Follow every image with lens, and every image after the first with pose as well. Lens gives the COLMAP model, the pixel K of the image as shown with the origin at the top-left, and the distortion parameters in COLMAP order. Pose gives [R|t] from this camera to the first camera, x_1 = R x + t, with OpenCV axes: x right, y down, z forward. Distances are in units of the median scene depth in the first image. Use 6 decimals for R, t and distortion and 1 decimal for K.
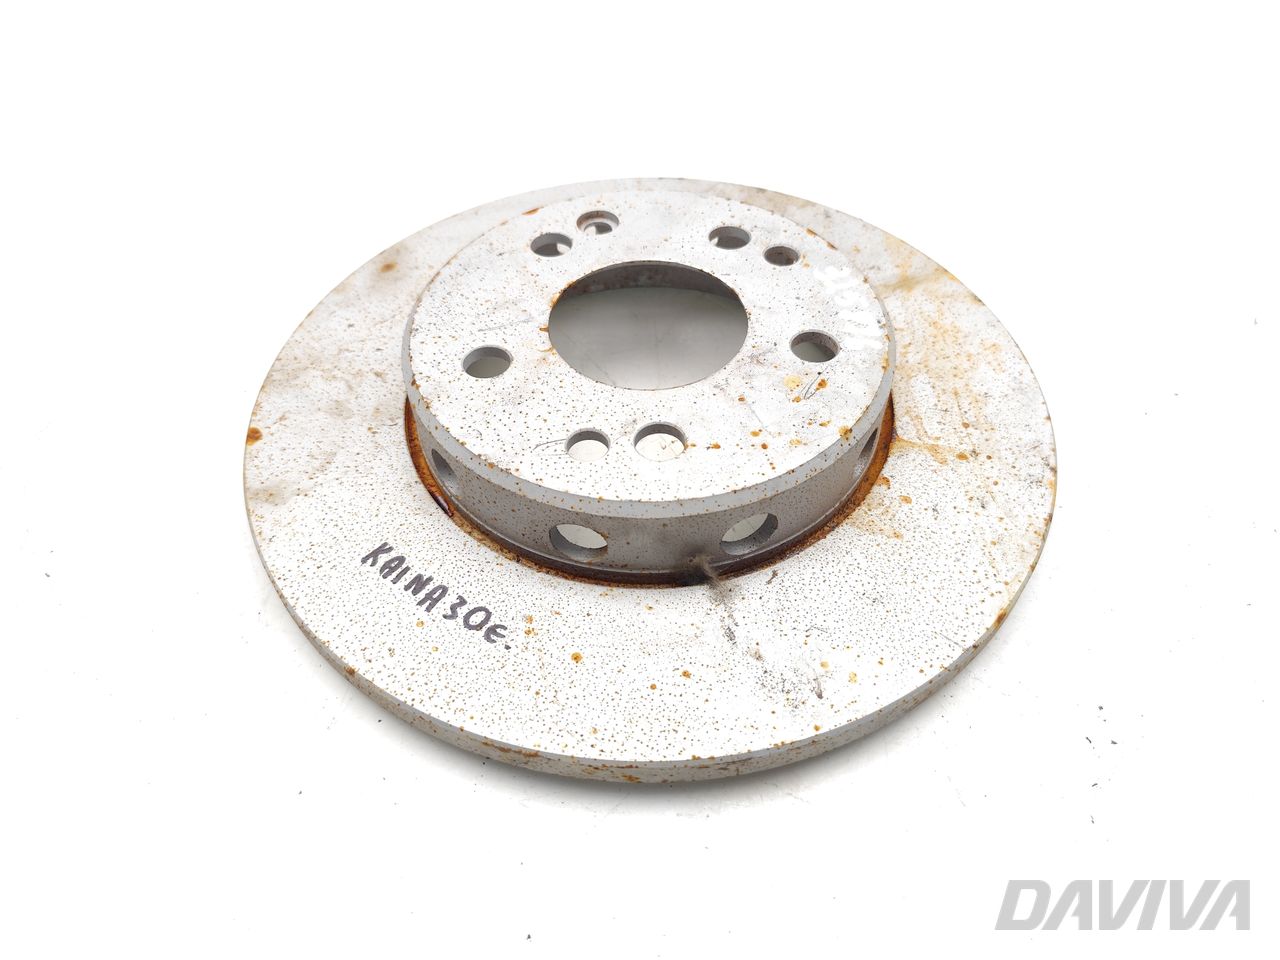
lens RADIAL K [[905.9, 0, 649.1], [0, 905.9, 469.2], [0, 0, 1]] dist [0.000761, -0.036570]
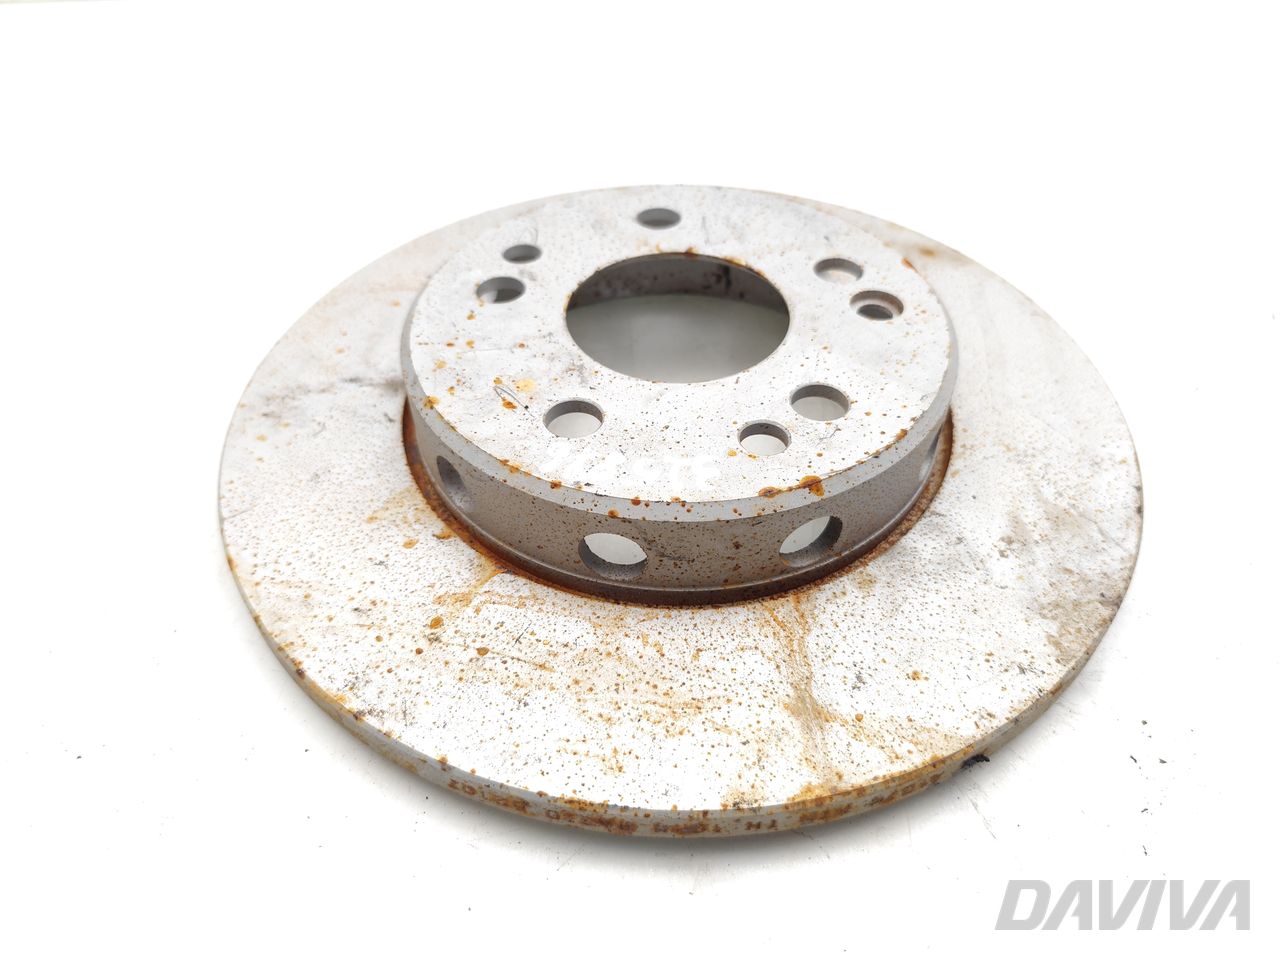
lens RADIAL K [[905.9, 0, 636.9], [0, 905.9, 484.9], [0, 0, 1]] dist [0.000761, -0.036570]
pose [[-0.282825, 0.689203, -0.667090, 0.754797], [-0.714692, 0.312423, 0.625786, -0.669721], [0.639708, 0.653752, 0.404206, 0.759800]]
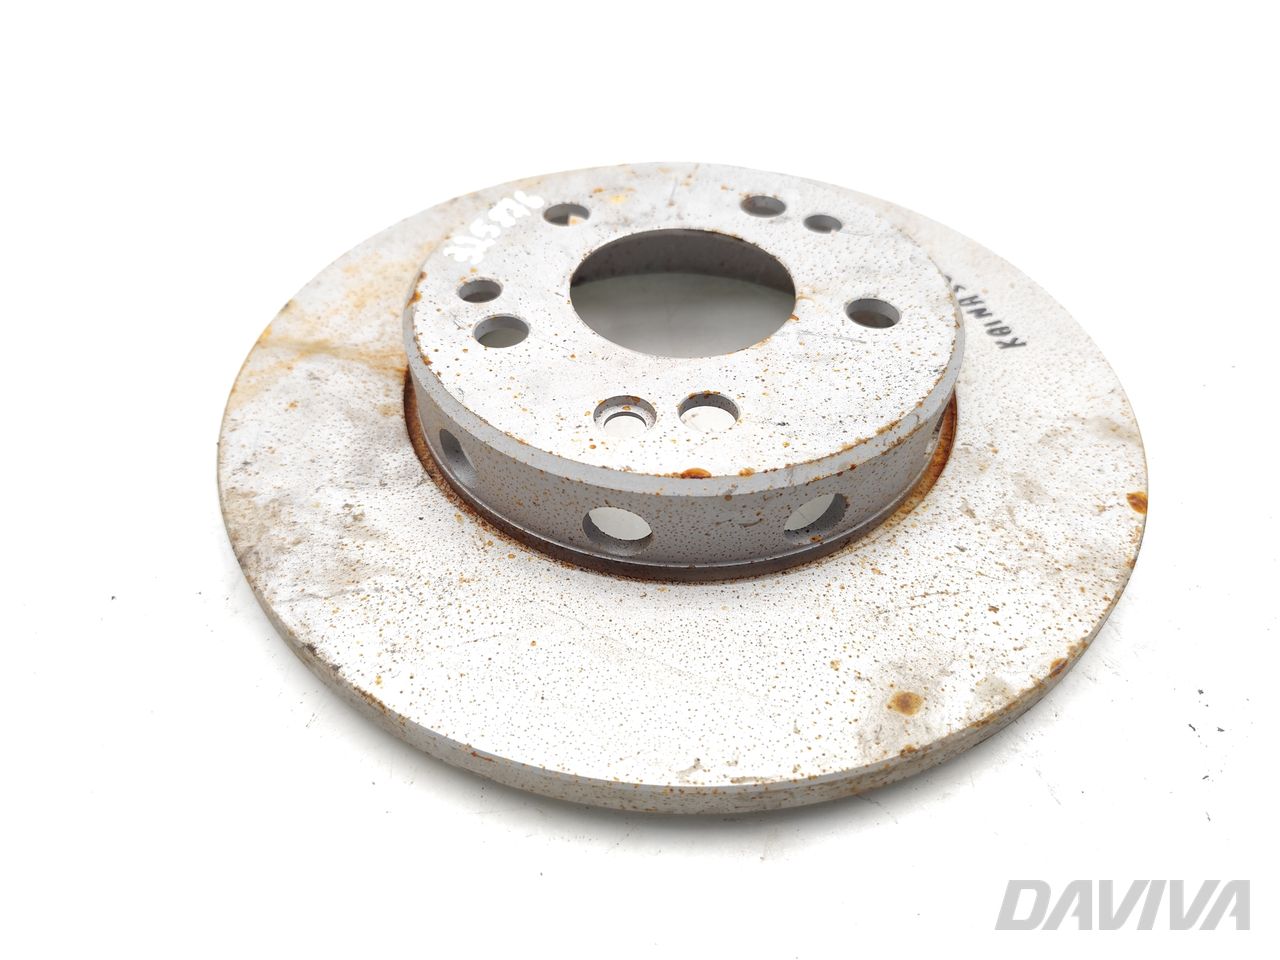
lens RADIAL K [[905.9, 0, 643.1], [0, 905.9, 477.1], [0, 0, 1]] dist [0.000761, -0.036570]
pose [[-0.825747, -0.401092, 0.396569, -0.412358], [0.425085, 0.019594, 0.904941, -1.022405], [-0.370735, 0.915828, 0.154319, 1.096283]]
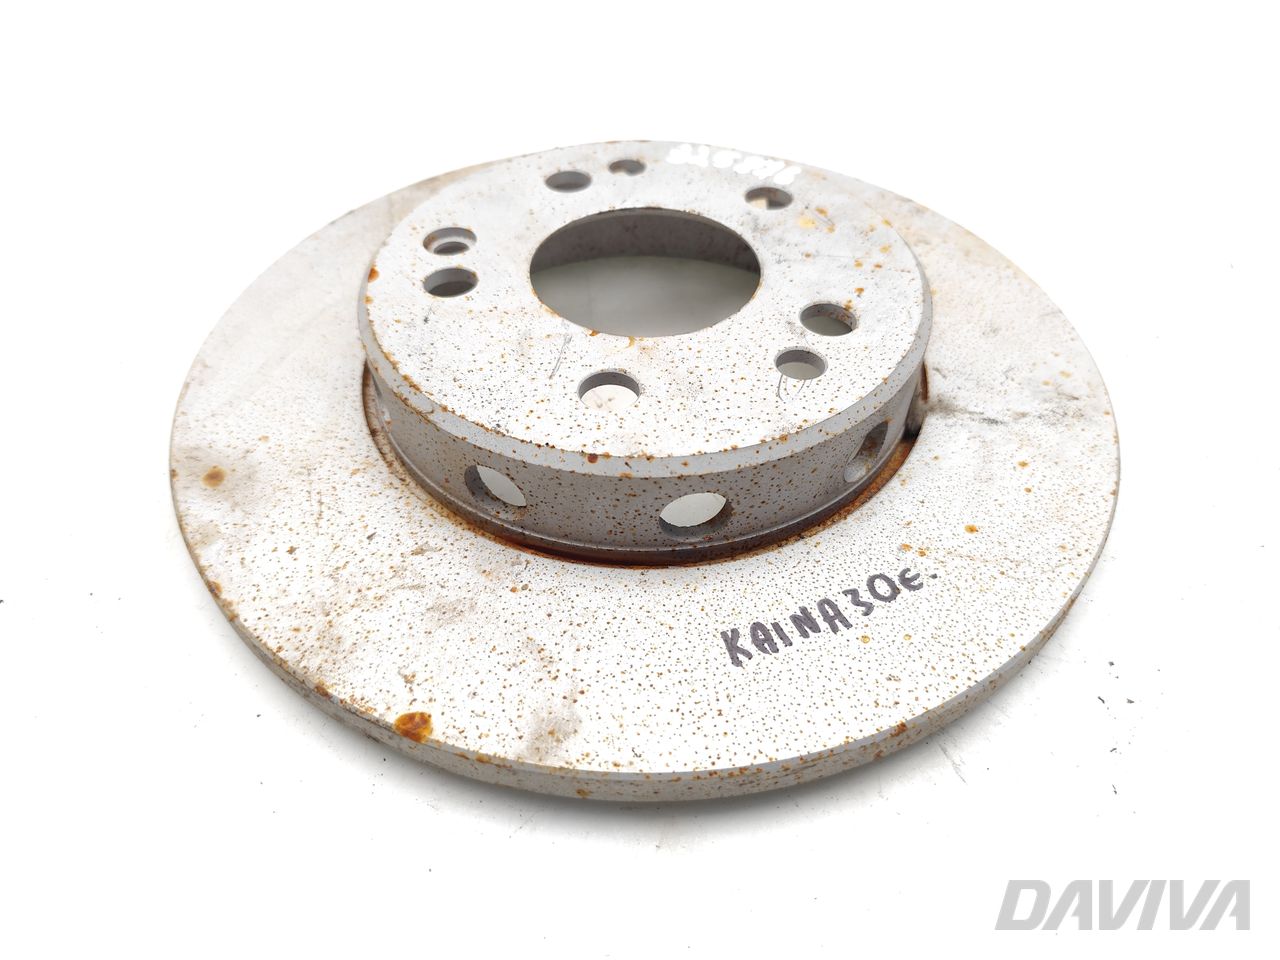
lens RADIAL K [[905.9, 0, 637.8], [0, 905.9, 477.6], [0, 0, 1]] dist [0.000761, -0.036570]
pose [[0.514429, -0.613092, 0.599567, -0.676544], [0.642238, 0.738755, 0.204378, -0.205822], [-0.568236, 0.279927, 0.773788, 0.410152]]
